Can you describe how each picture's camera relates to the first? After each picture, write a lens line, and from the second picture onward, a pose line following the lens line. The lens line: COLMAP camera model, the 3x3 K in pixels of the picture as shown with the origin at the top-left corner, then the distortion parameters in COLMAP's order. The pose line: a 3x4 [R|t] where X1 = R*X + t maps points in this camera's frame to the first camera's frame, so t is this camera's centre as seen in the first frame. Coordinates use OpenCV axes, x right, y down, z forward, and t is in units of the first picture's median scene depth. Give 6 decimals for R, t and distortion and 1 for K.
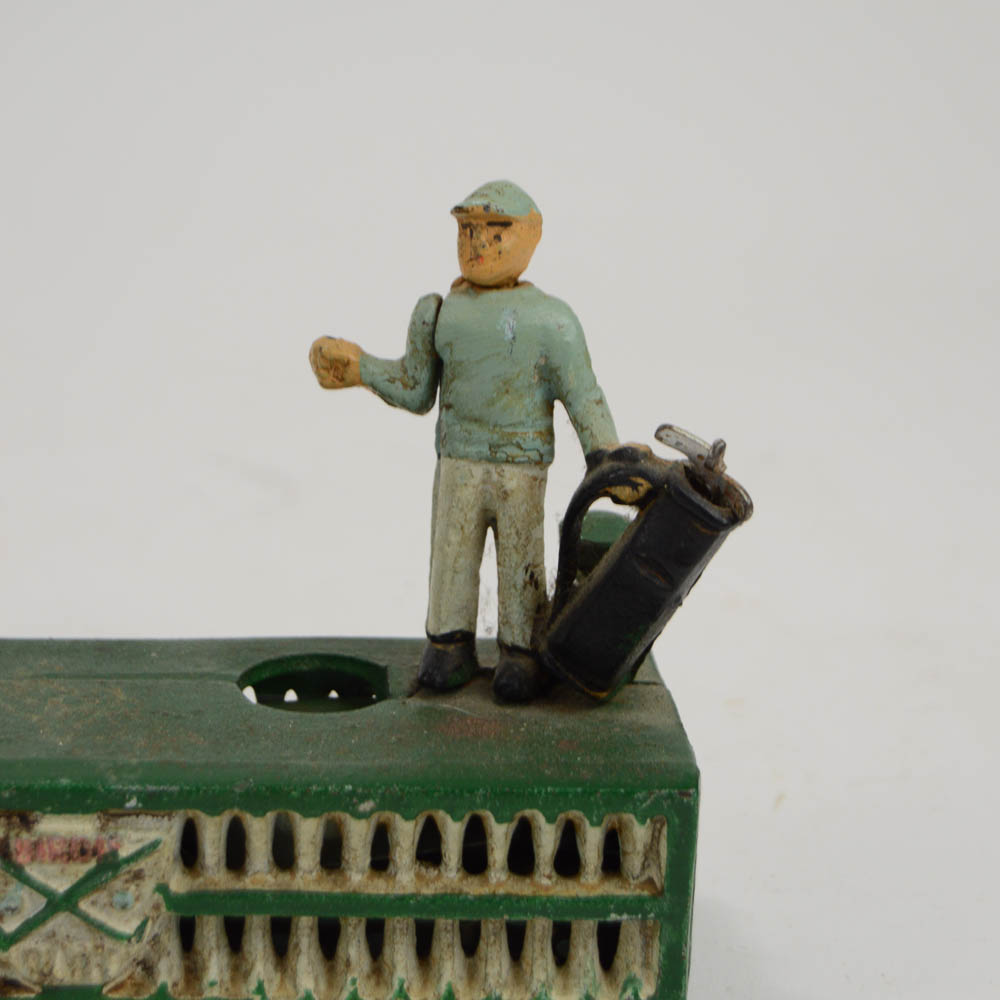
lens RADIAL K [[3292.7, 0, 500.0], [0, 3292.7, 500.0], [0, 0, 1]] dist [-0.052486, 0.011859]
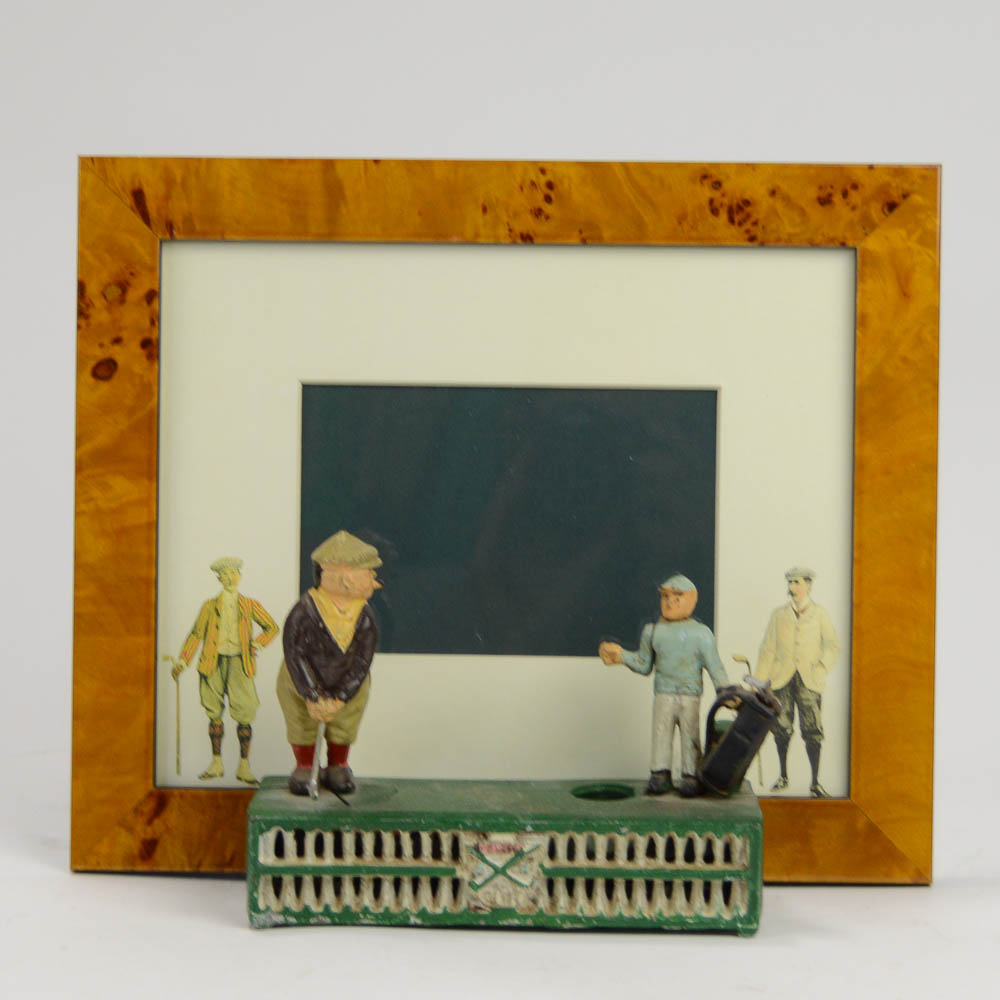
lens RADIAL K [[3422.9, 0, 500.0], [0, 3422.9, 500.0], [0, 0, 1]] dist [-0.108066, -0.143756]
pose [[0.996713, -0.015133, -0.079585, 0.071402], [0.003354, 0.989265, -0.146097, 0.217445], [0.080941, 0.145350, 0.986064, -1.515348]]
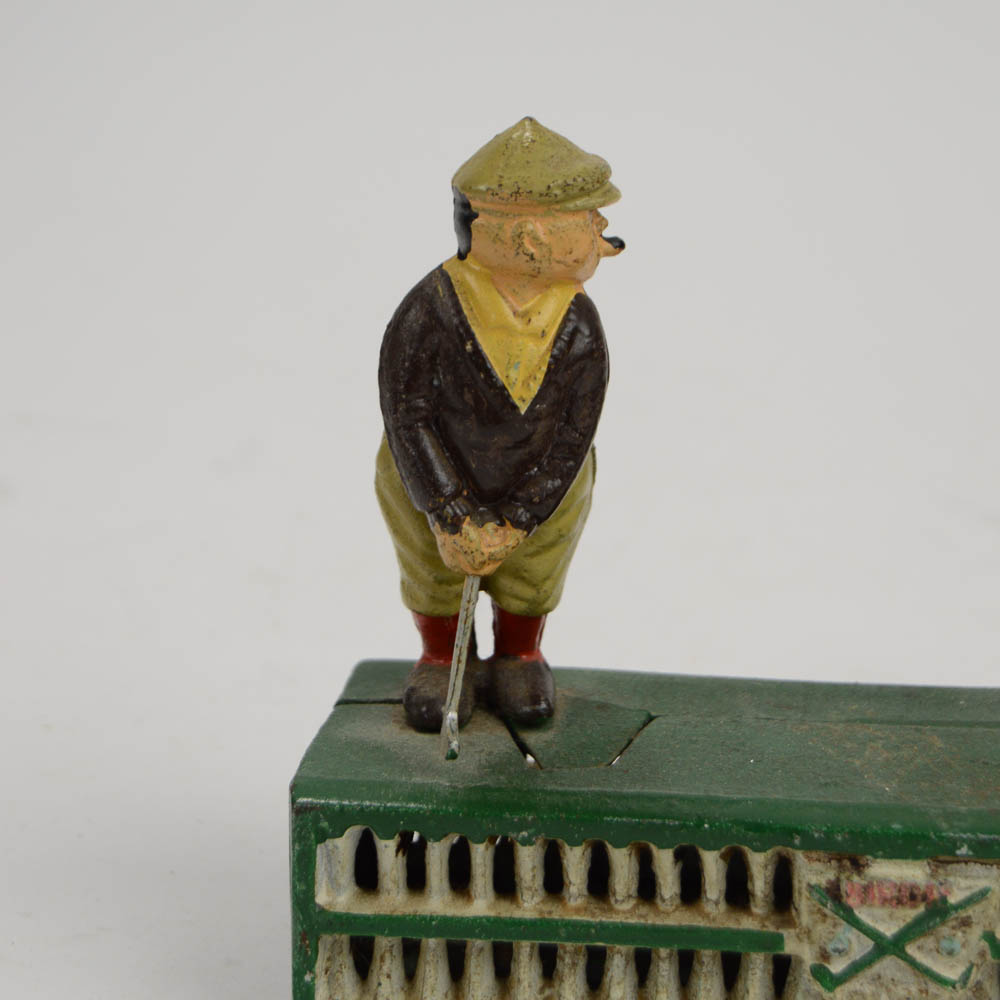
lens RADIAL K [[3292.7, 0, 500.0], [0, 3292.7, 500.0], [0, 0, 1]] dist [-0.052486, 0.011859]
pose [[0.984812, 0.020527, -0.172405, -0.078361], [-0.022077, 0.999731, -0.007081, -0.005252], [0.172213, 0.010780, 0.985001, -0.021010]]
